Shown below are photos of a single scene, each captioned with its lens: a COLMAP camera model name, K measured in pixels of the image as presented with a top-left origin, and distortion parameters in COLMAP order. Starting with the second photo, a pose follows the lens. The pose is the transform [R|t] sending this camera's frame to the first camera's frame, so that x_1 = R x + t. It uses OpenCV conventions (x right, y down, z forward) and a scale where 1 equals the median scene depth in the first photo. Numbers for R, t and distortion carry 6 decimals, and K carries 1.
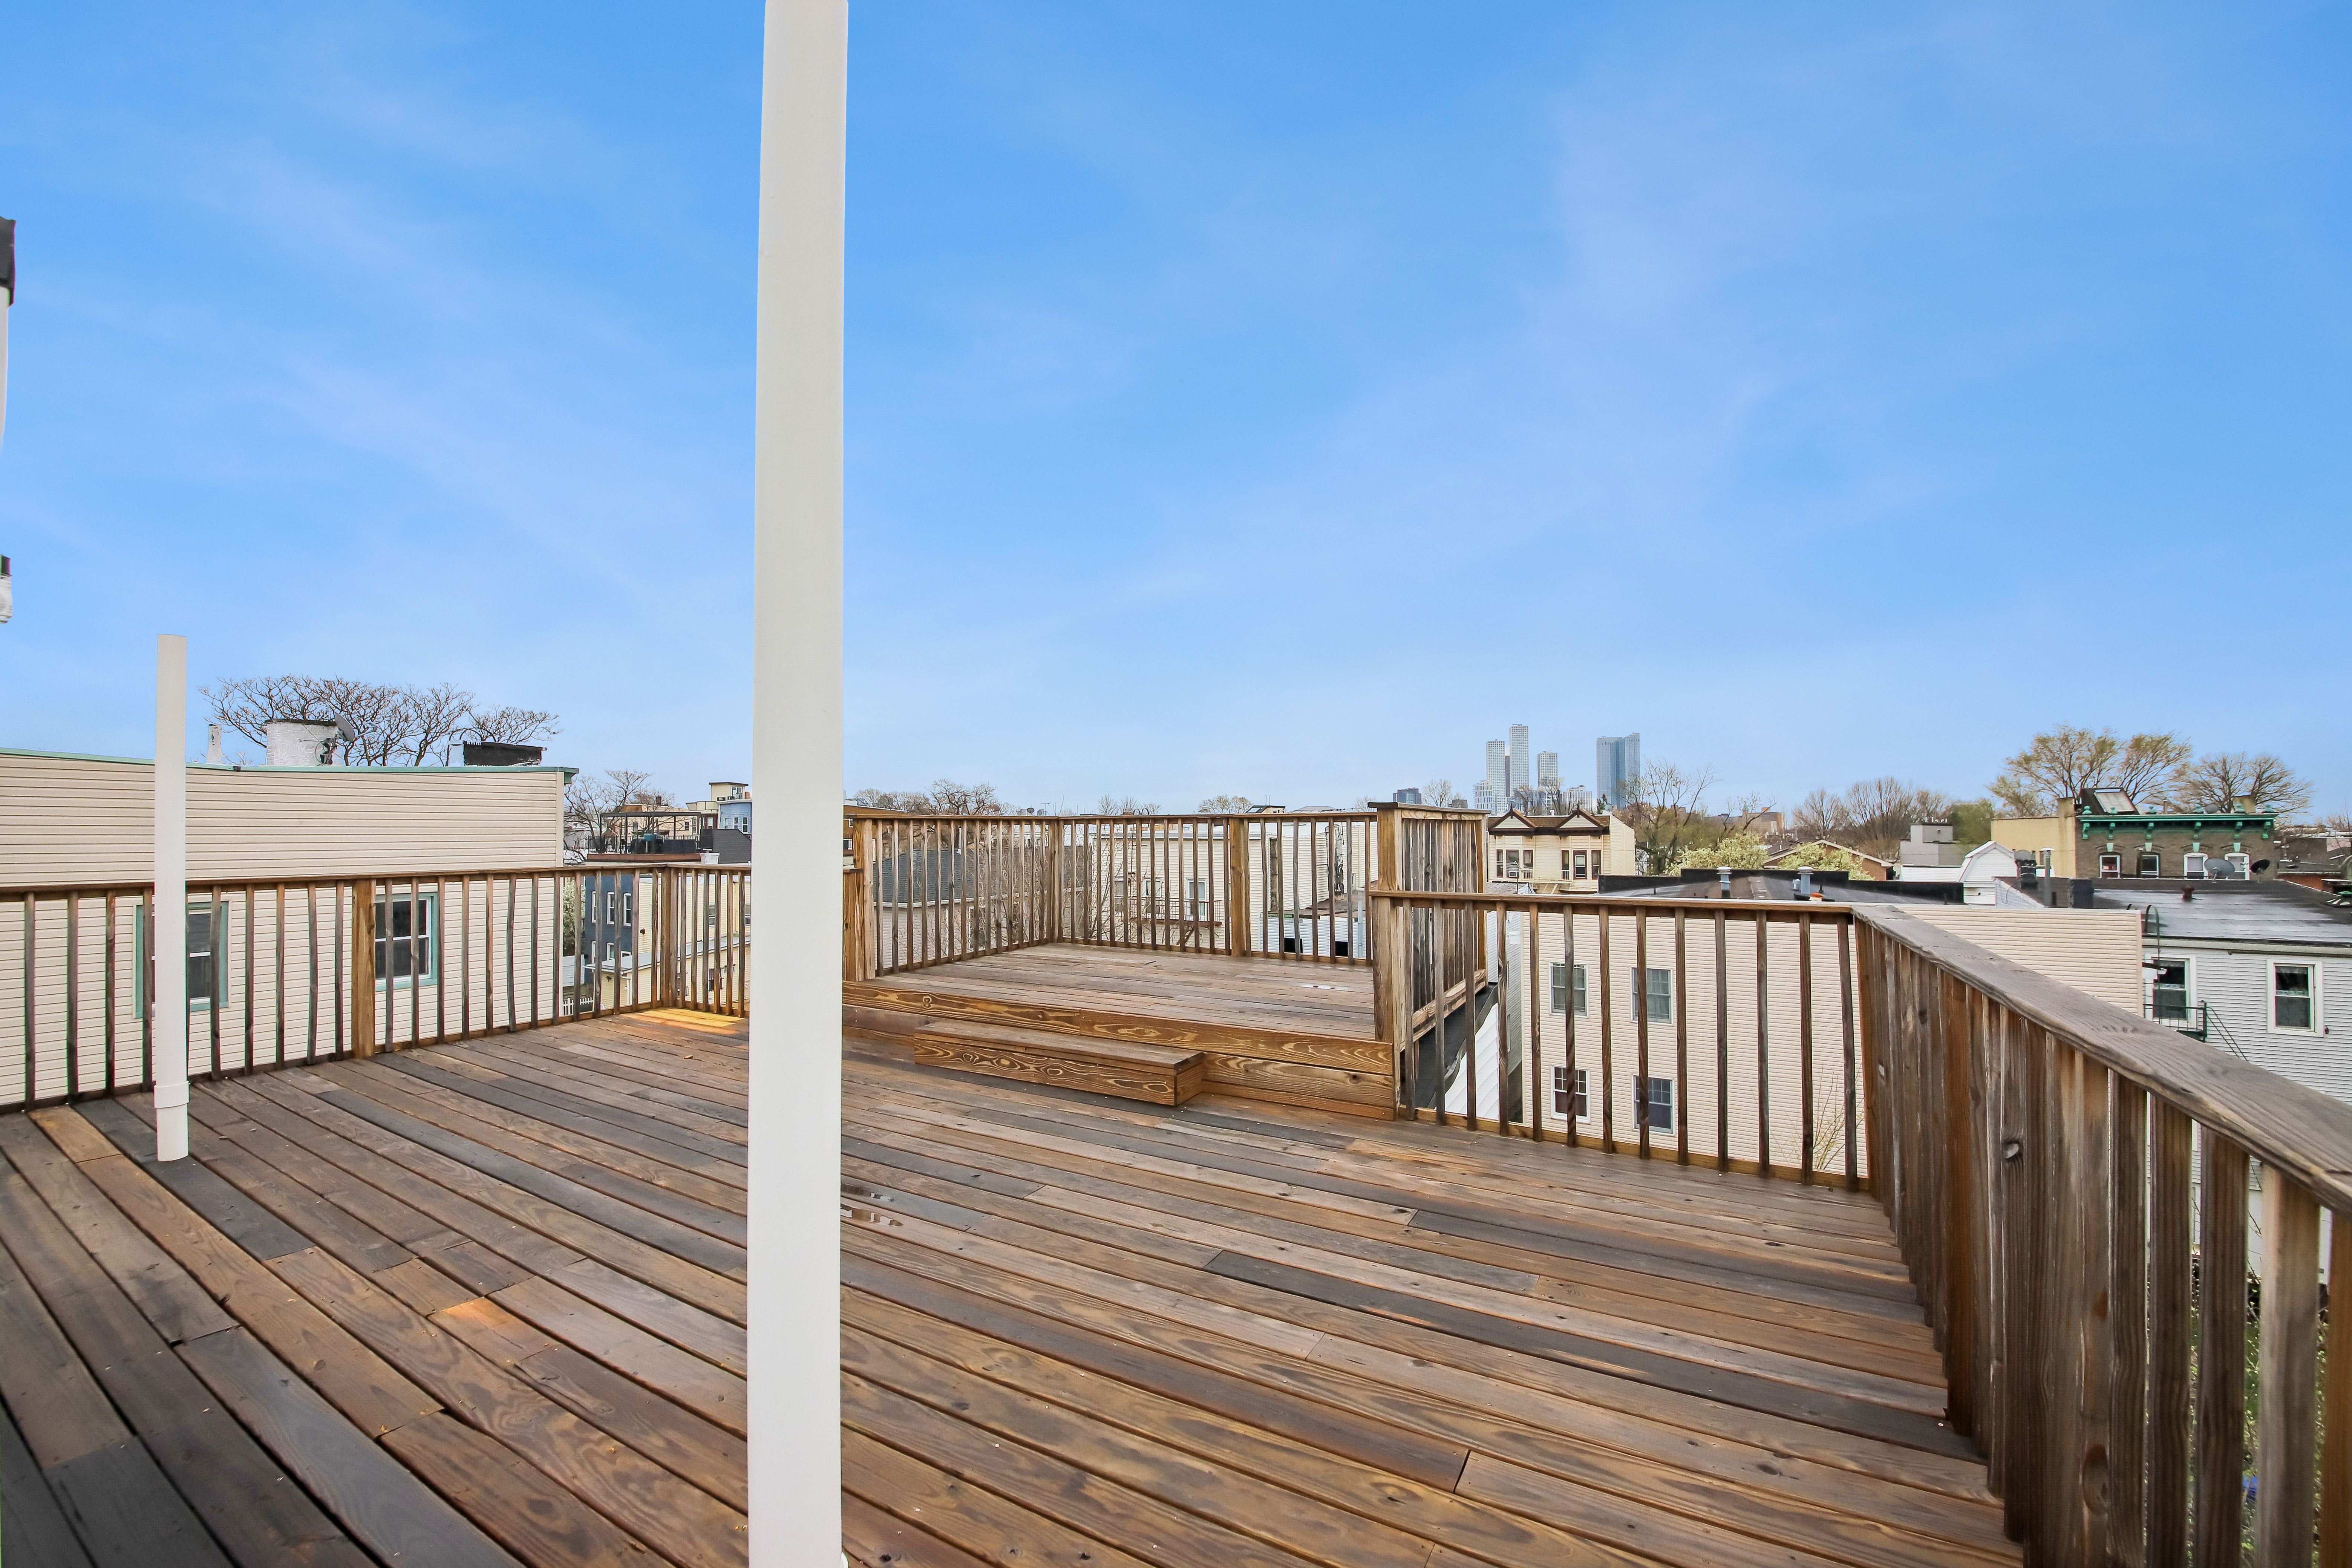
lens RADIAL K [[942.0, 0, 1166.7], [0, 942.0, 798.6], [0, 0, 1]] dist [-0.001259, -0.011501]
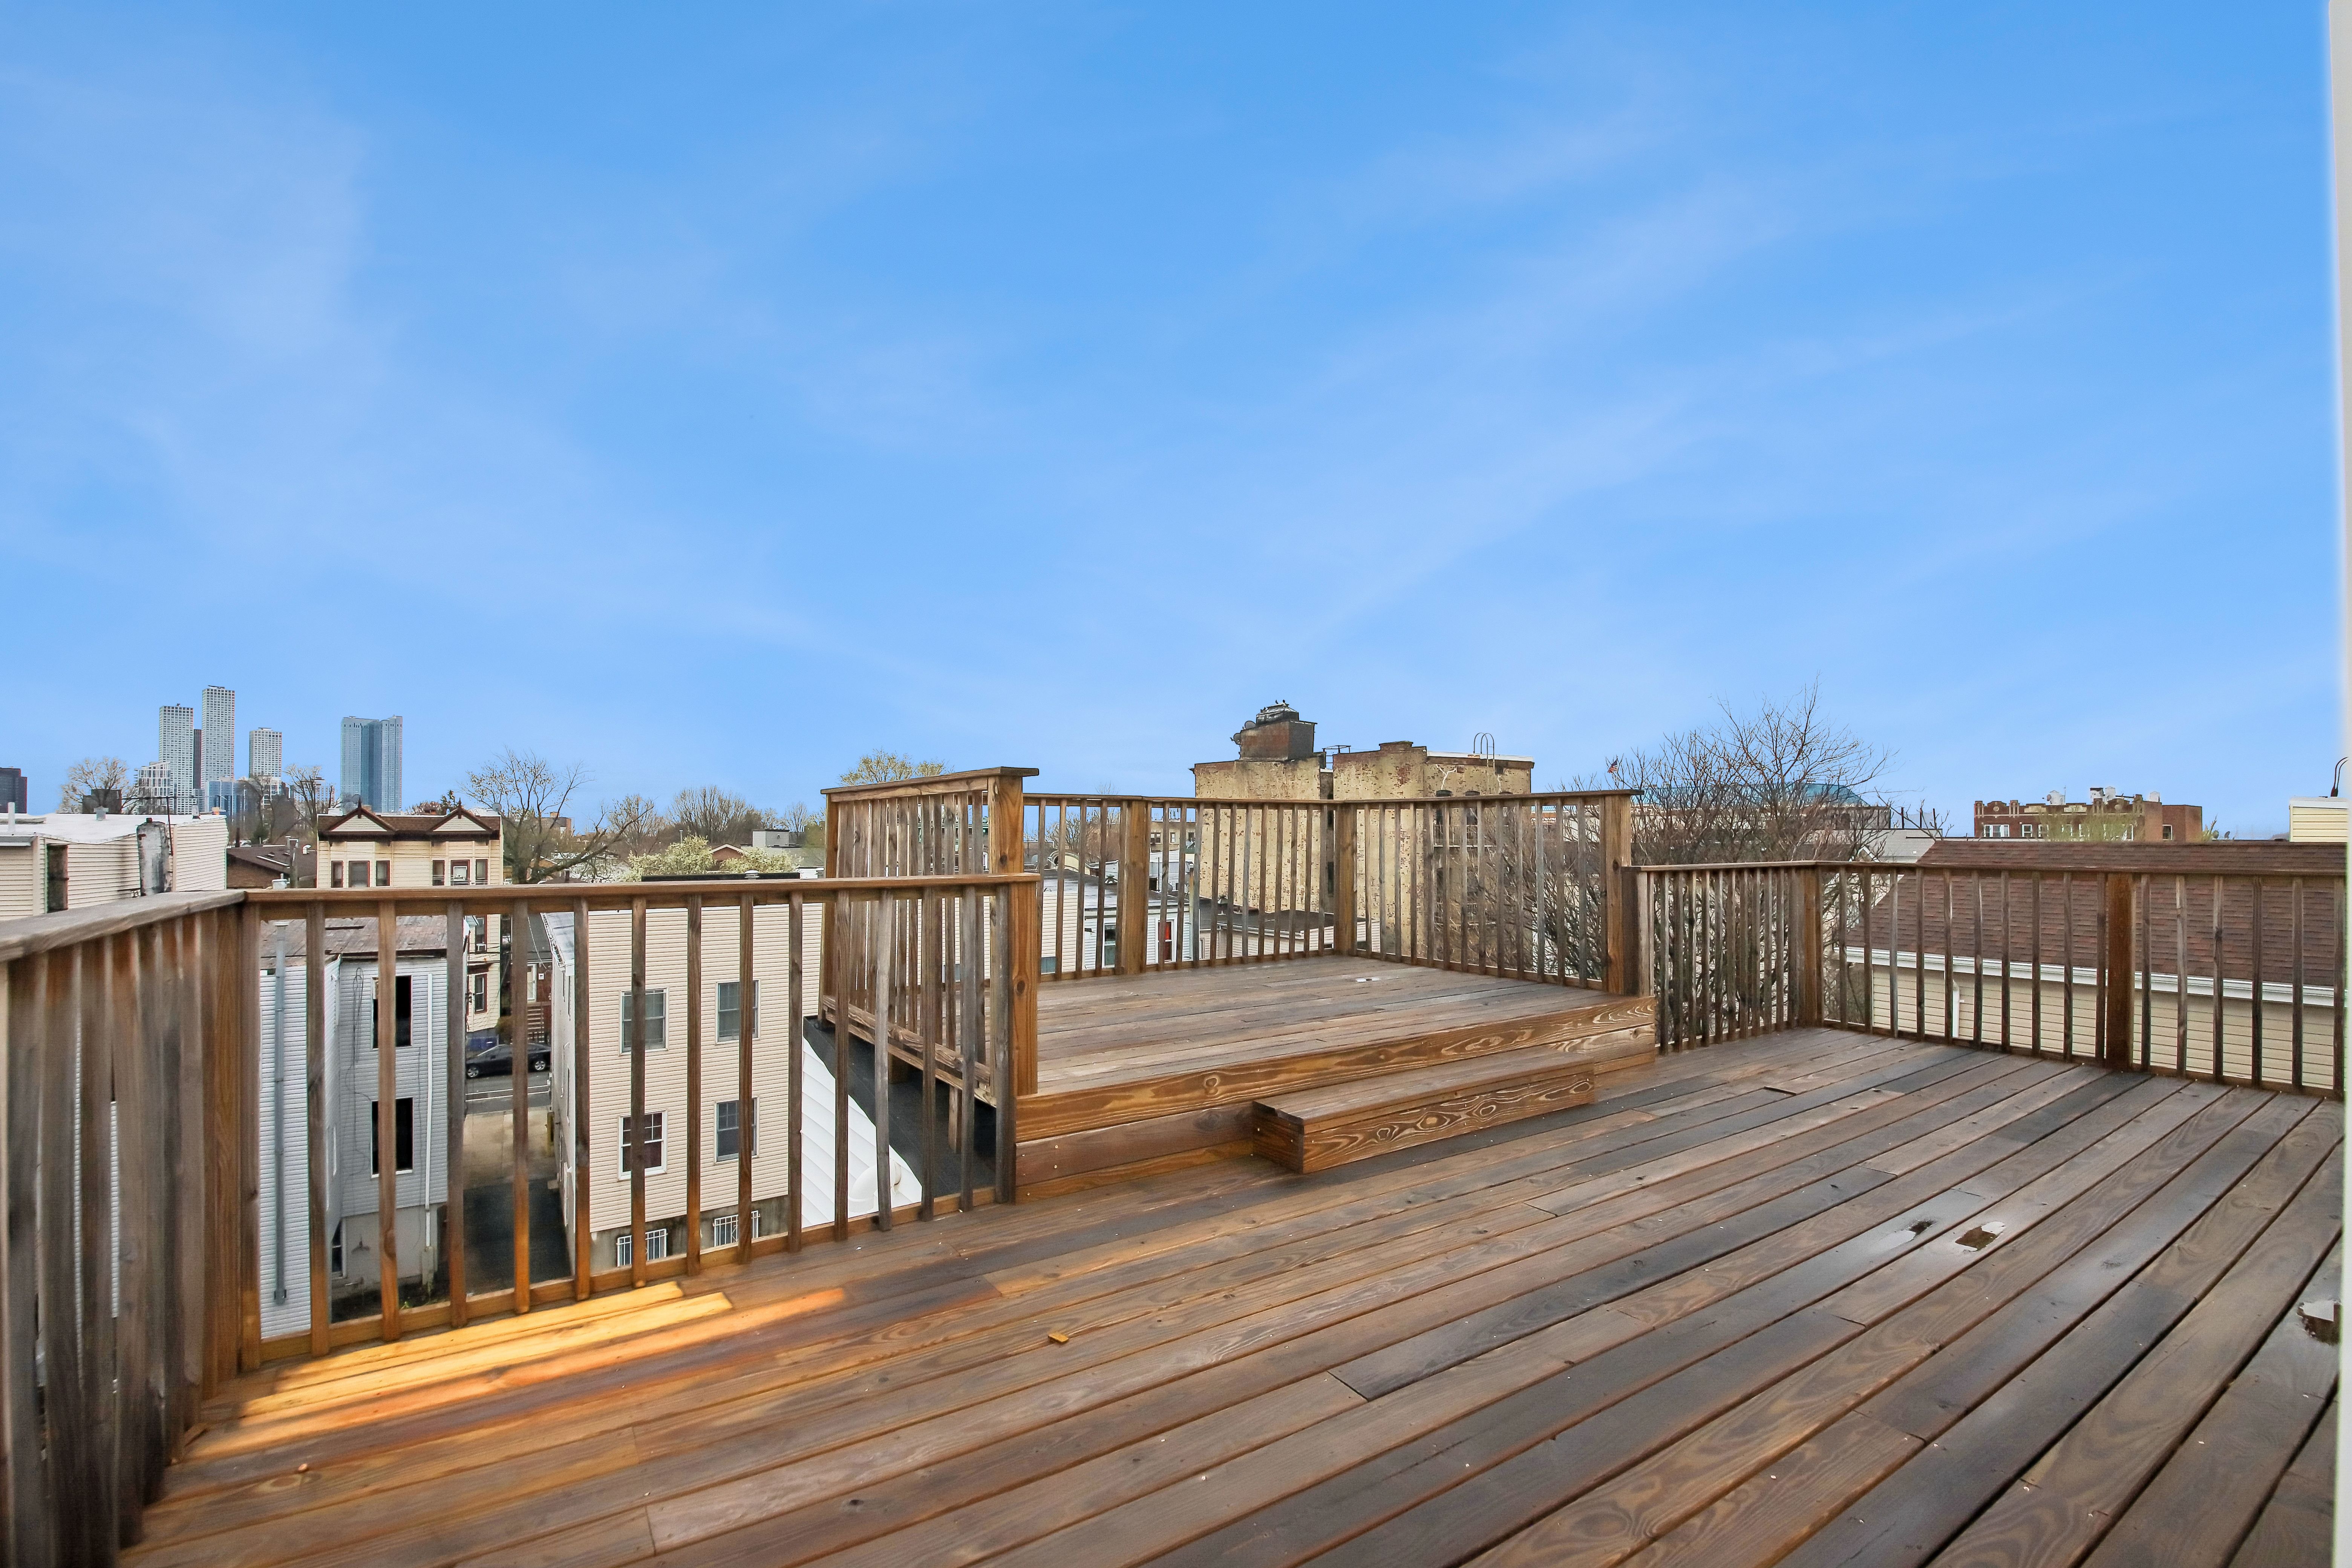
lens RADIAL K [[1023.7, 0, 1205.5], [0, 1023.7, 807.2], [0, 0, 1]] dist [-0.007319, -0.006464]
pose [[0.418791, 0.024245, 0.907759, -0.190636], [-0.028611, 0.999500, -0.013496, 0.010072], [-0.907632, -0.020320, 0.419275, 0.162474]]
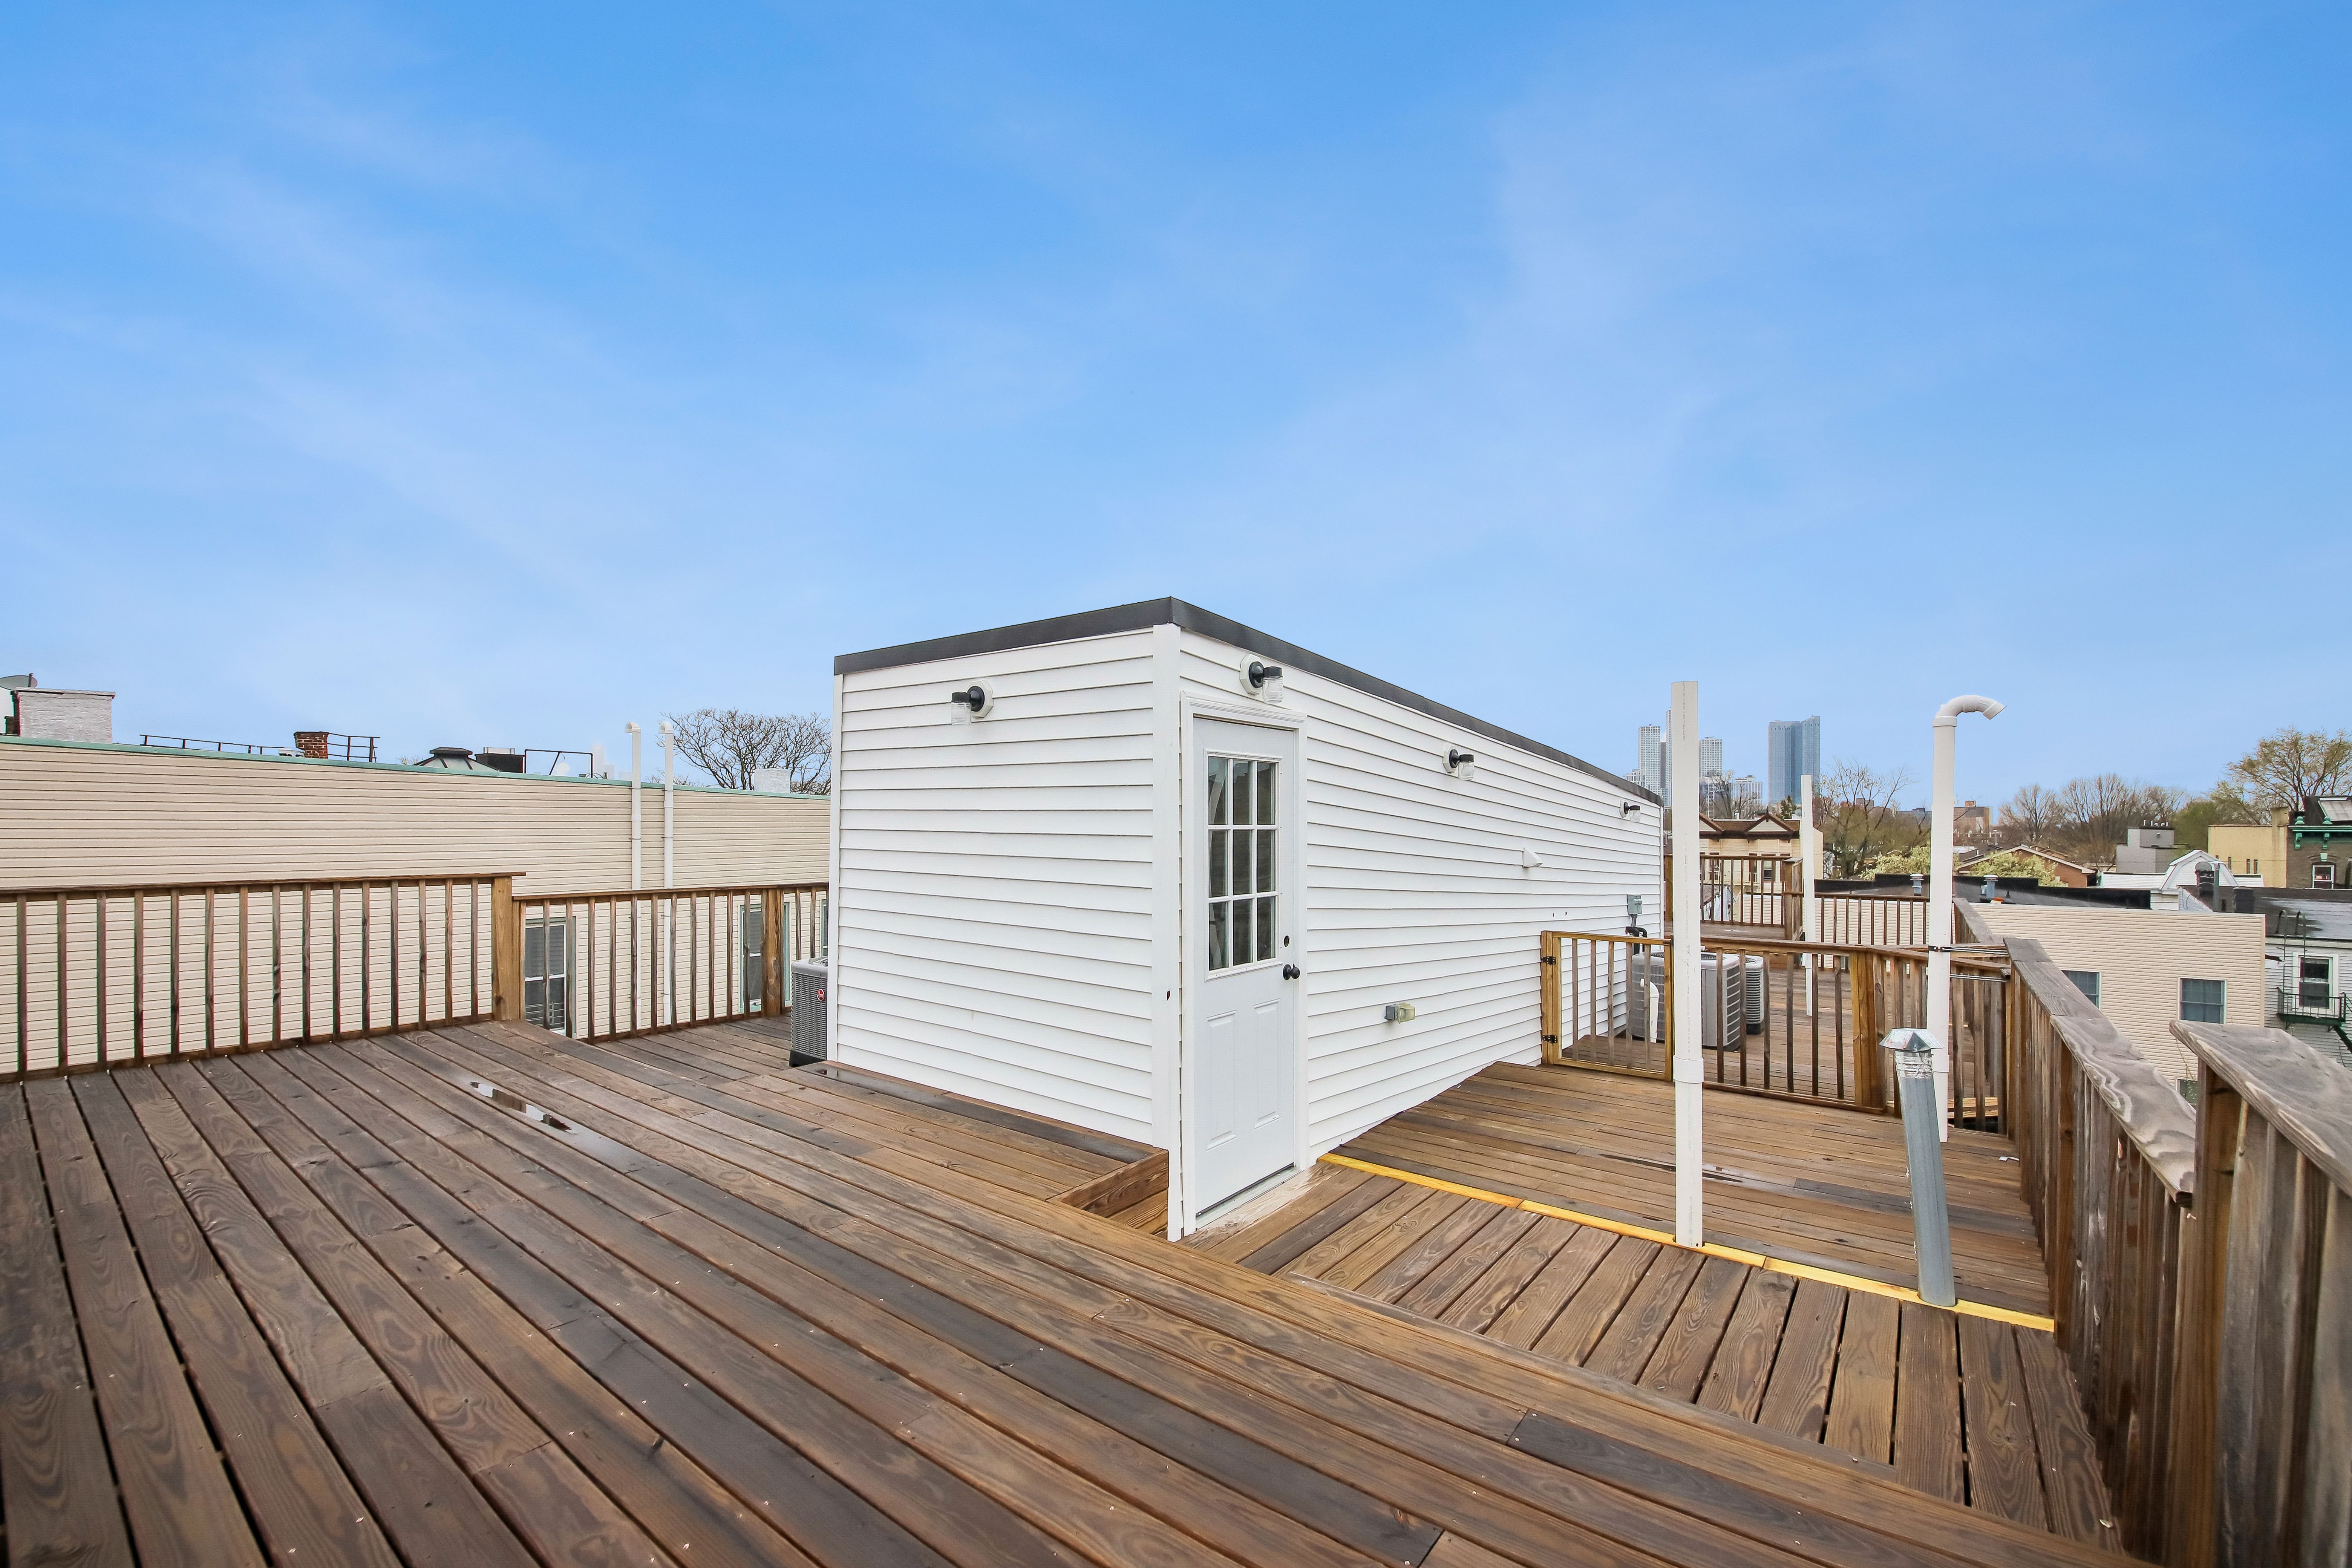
lens RADIAL K [[983.3, 0, 1144.7], [0, 983.3, 786.9], [0, 0, 1]] dist [-0.031314, 0.000572]
pose [[0.989847, 0.004424, -0.142068, -0.209753], [-0.004578, 0.999989, -0.000755, -0.033533], [0.142063, 0.001398, 0.989857, -0.362277]]
